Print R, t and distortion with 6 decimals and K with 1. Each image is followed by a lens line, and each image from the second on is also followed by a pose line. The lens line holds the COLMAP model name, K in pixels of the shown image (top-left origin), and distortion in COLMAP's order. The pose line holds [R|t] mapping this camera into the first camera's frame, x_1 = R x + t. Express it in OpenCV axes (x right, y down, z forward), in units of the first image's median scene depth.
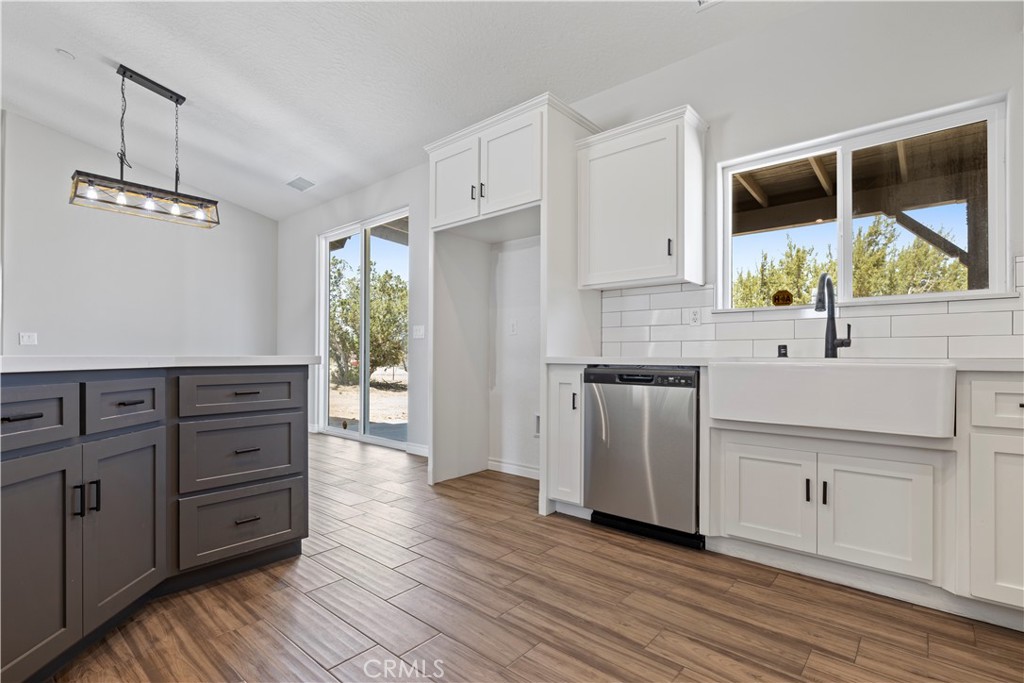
lens RADIAL K [[490.6, 0, 506.1], [0, 490.6, 353.3], [0, 0, 1]] dist [-0.009525, 0.003061]
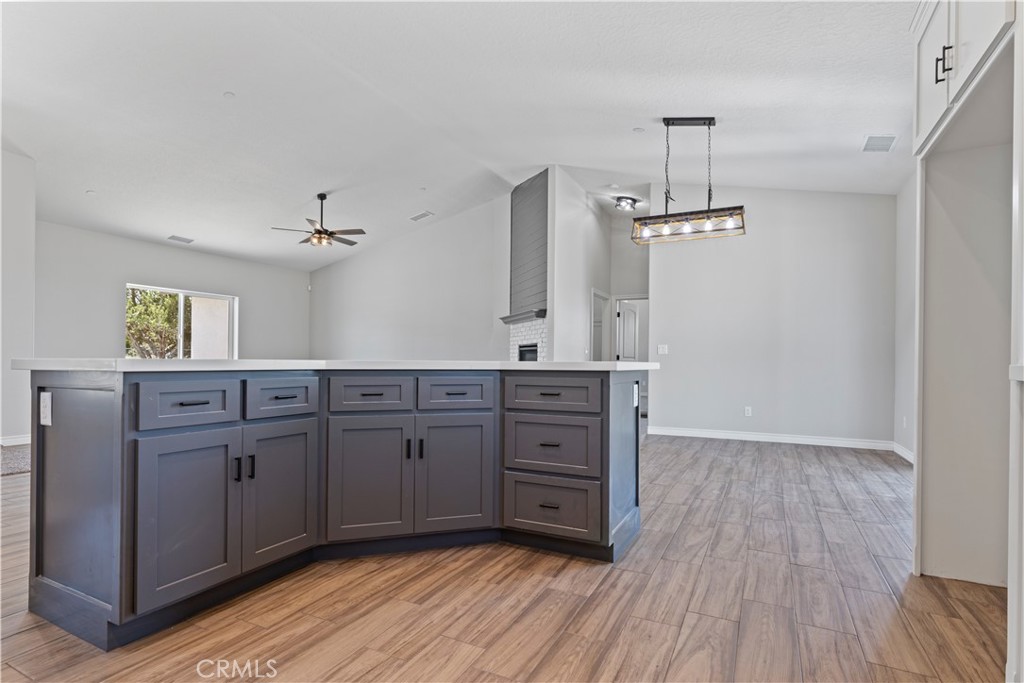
lens RADIAL K [[506.3, 0, 508.4], [0, 506.3, 361.4], [0, 0, 1]] dist [-0.001642, 0.000161]
pose [[0.242567, 0.000458, -0.970135, 0.502882], [-0.001025, 0.999999, 0.000215, 0.004383], [0.970134, 0.000942, 0.242567, 0.529683]]
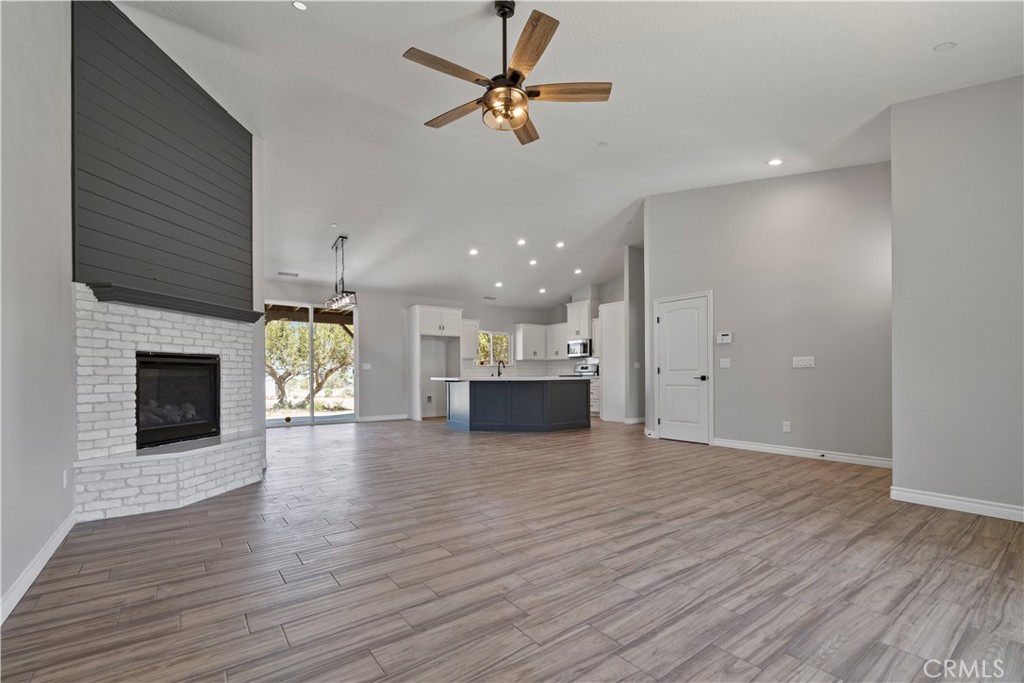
lens RADIAL K [[447.3, 0, 502.3], [0, 447.3, 373.0], [0, 0, 1]] dist [0.001745, -0.000125]
pose [[0.221049, -0.001655, 0.975261, -4.041833], [-0.003492, 0.999991, 0.002489, -0.038630], [-0.975256, -0.003955, 0.221041, -0.114248]]
